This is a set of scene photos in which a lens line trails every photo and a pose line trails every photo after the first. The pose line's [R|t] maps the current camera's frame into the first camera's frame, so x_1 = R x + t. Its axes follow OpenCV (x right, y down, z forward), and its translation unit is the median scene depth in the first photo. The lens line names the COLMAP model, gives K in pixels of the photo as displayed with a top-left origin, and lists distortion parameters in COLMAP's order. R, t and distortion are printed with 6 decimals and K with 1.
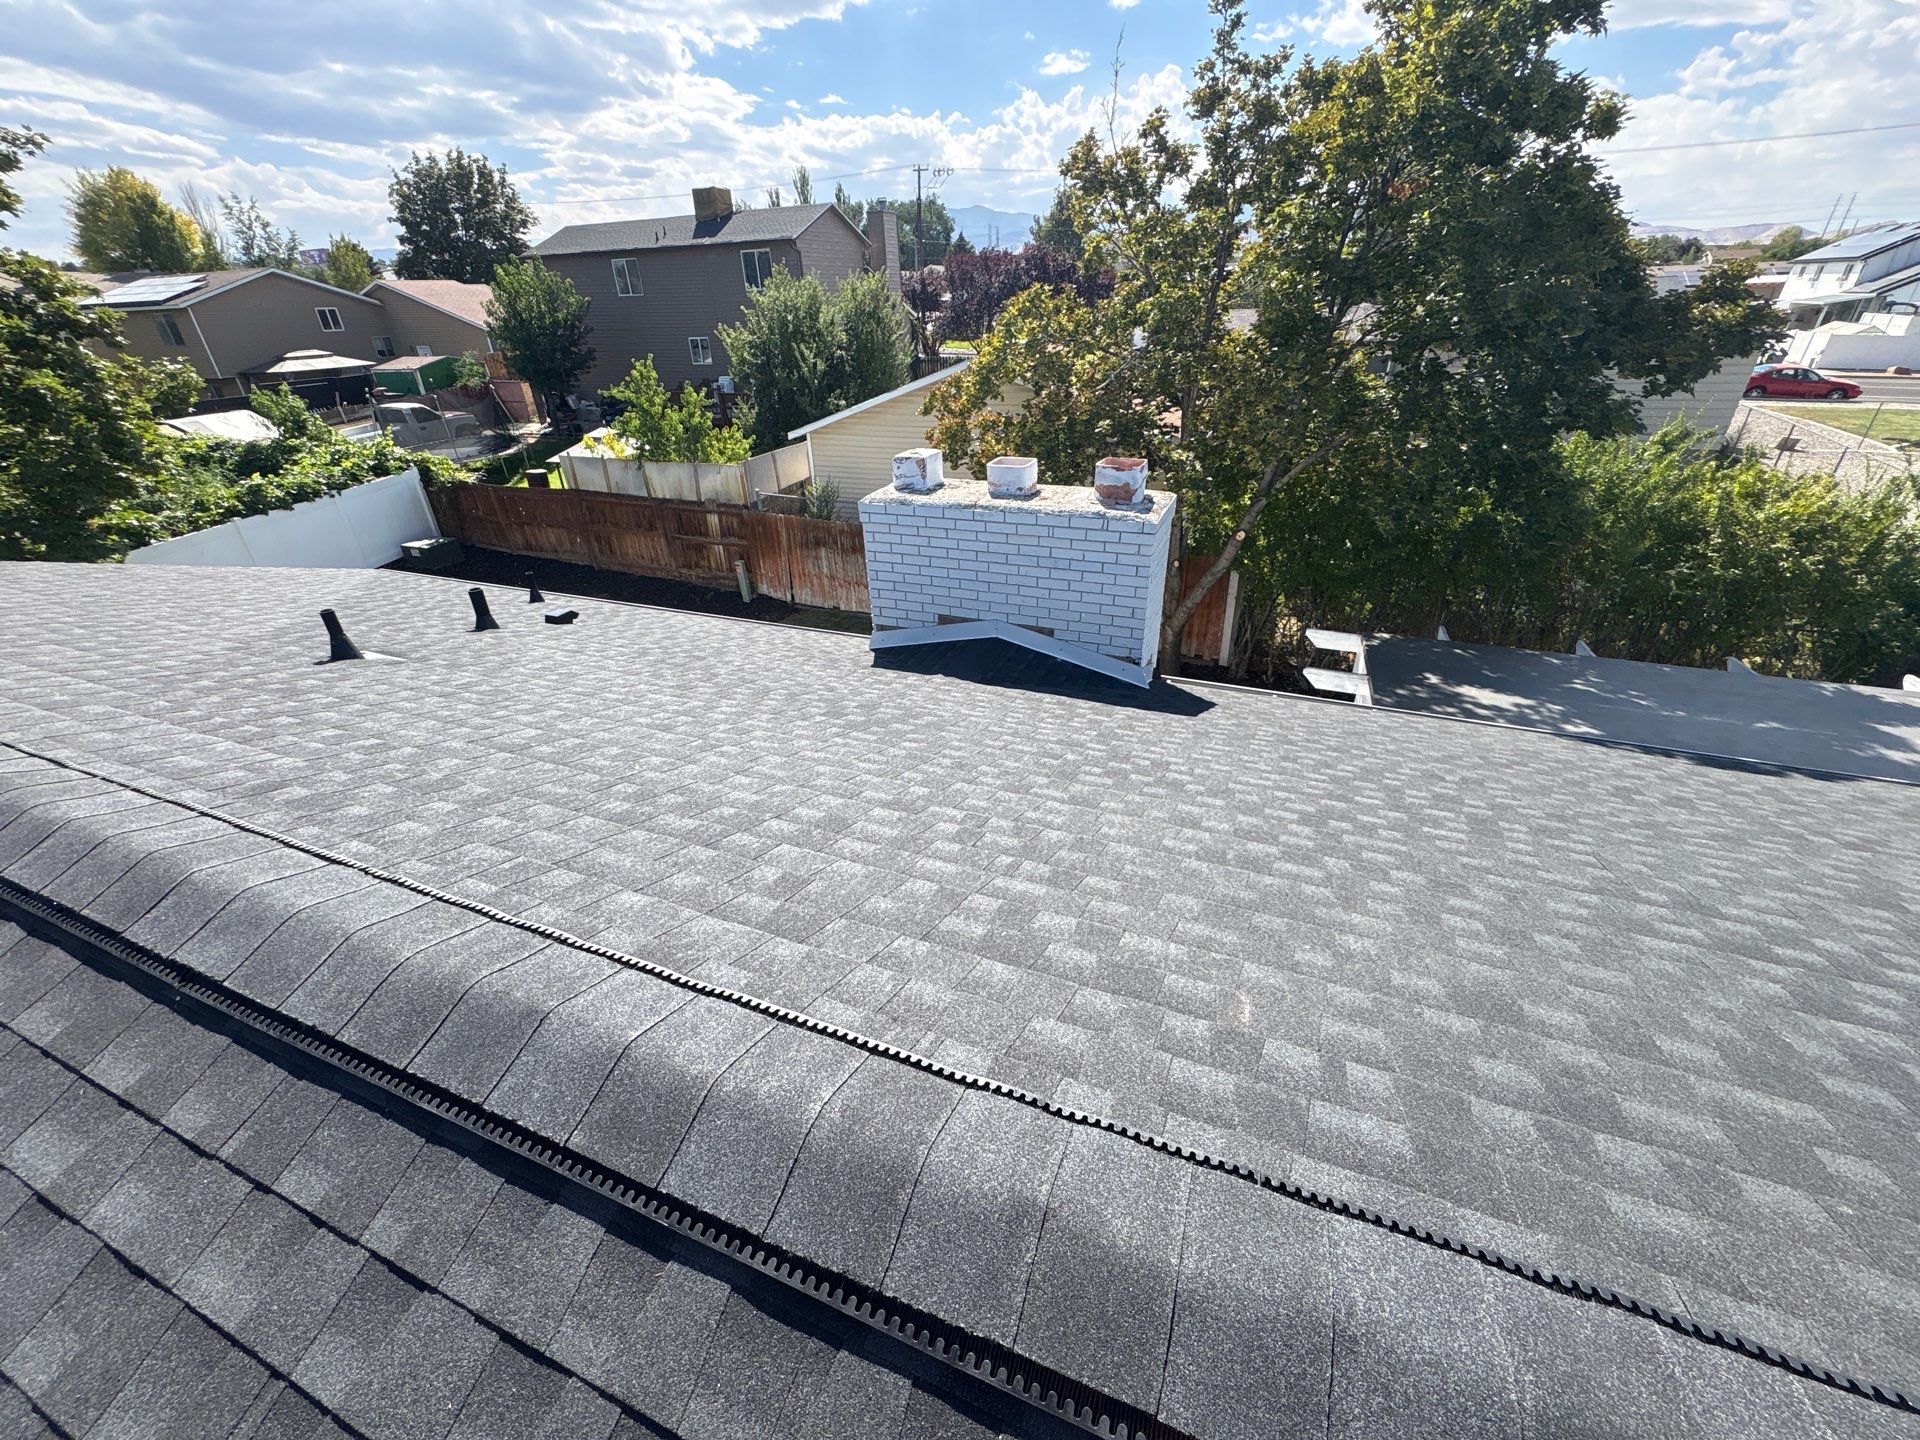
lens RADIAL K [[764.3, 0, 960.1], [0, 764.3, 714.4], [0, 0, 1]] dist [0.002064, -0.000632]
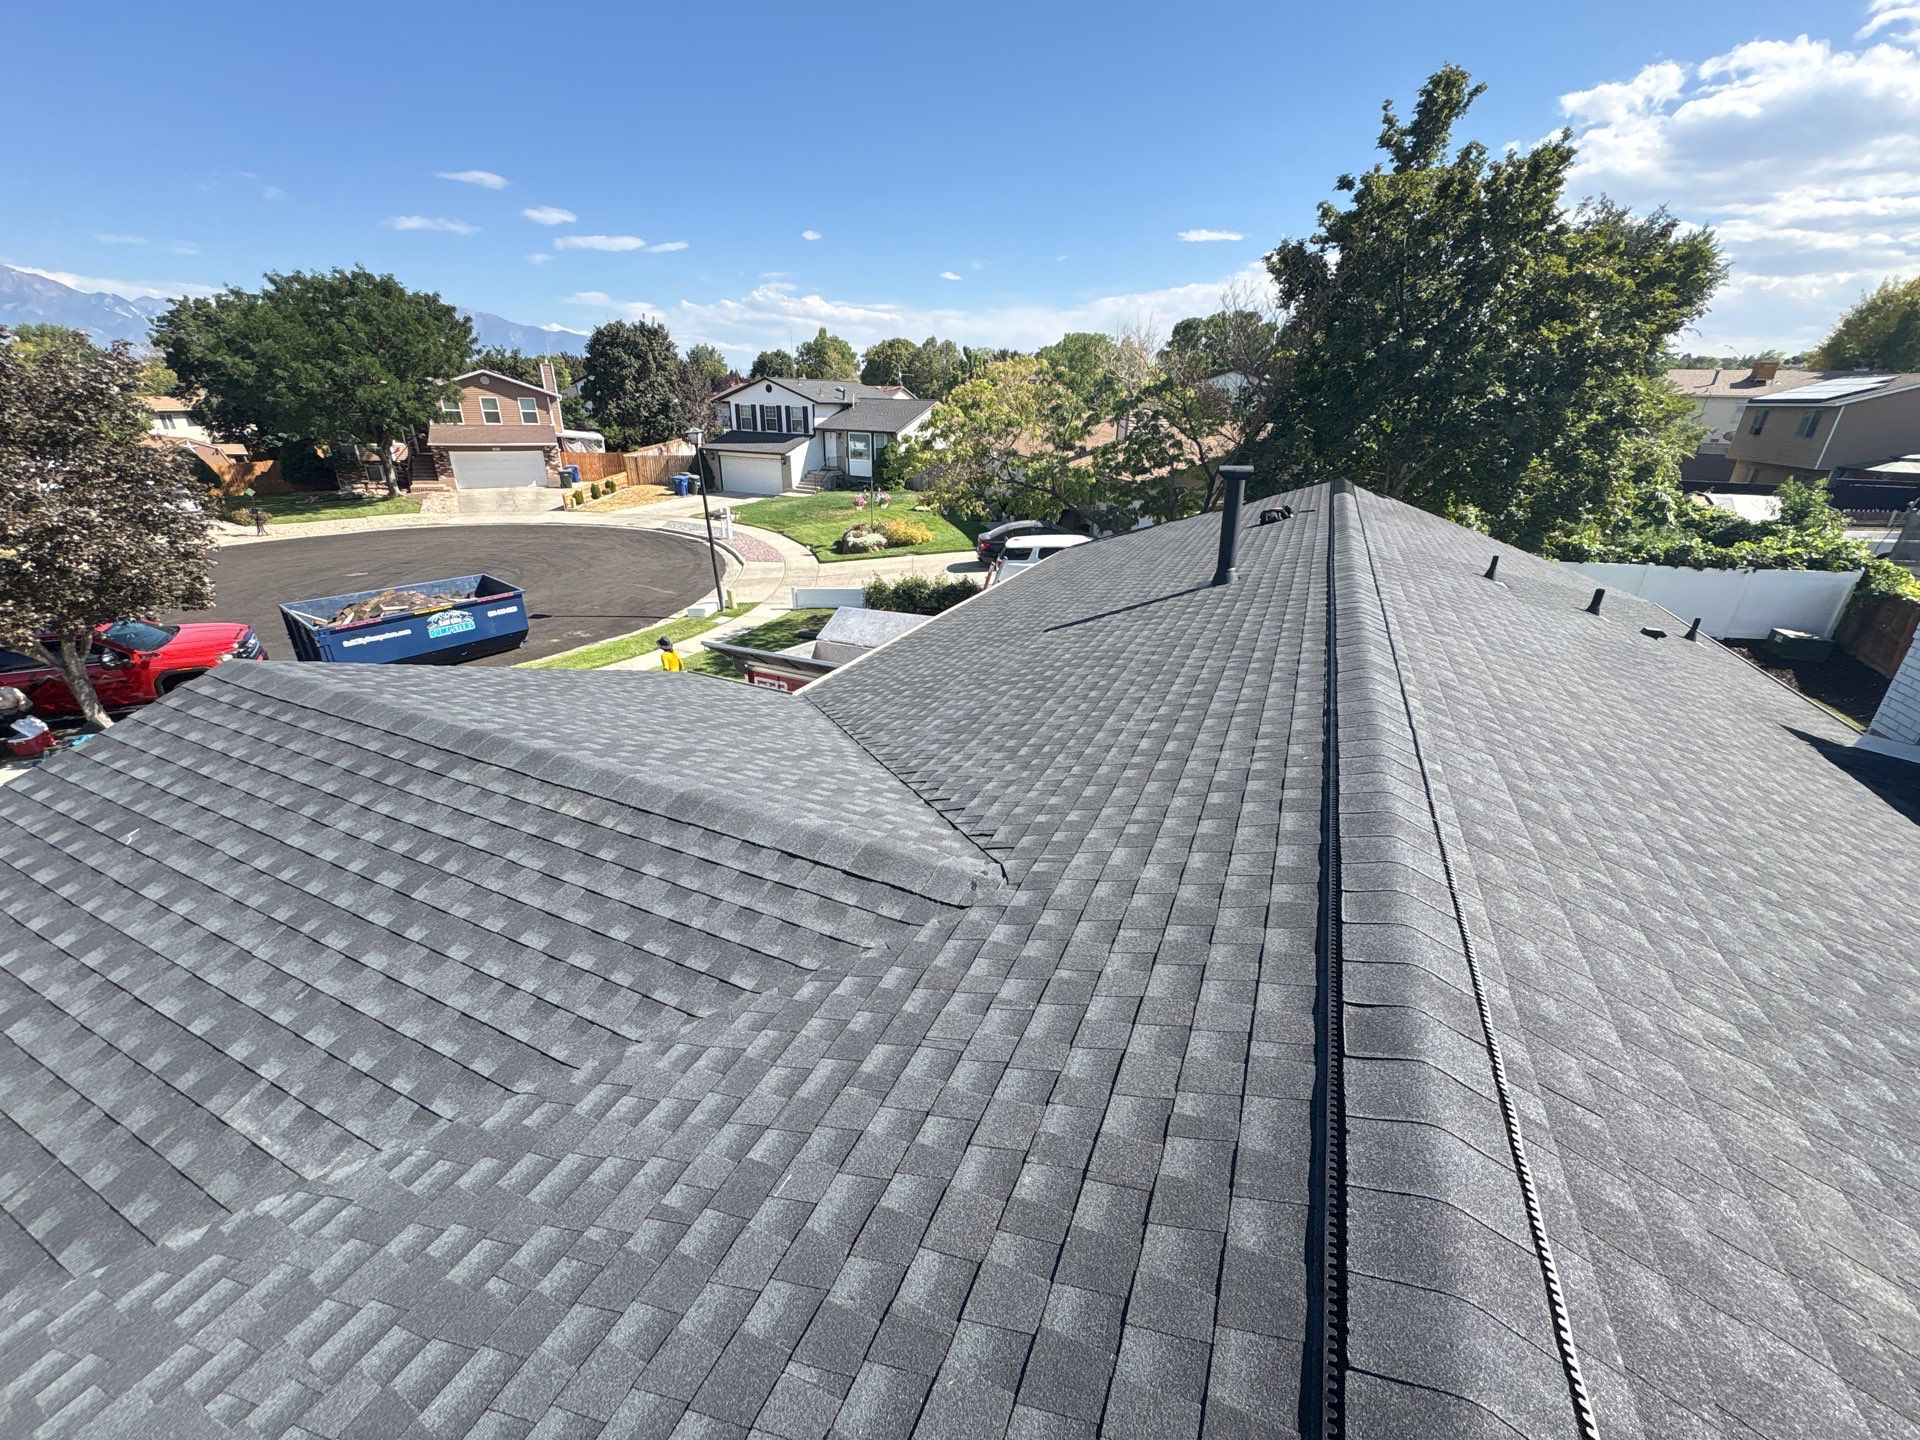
lens RADIAL K [[762.9, 0, 960.0], [0, 762.9, 720.0], [0, 0, 1]] dist [0.000299, 0.000018]
pose [[-0.031446, 0.421938, -0.906079, 0.357173], [-0.497585, 0.779599, 0.380308, 0.042214], [0.866845, 0.462811, 0.185435, -0.137753]]
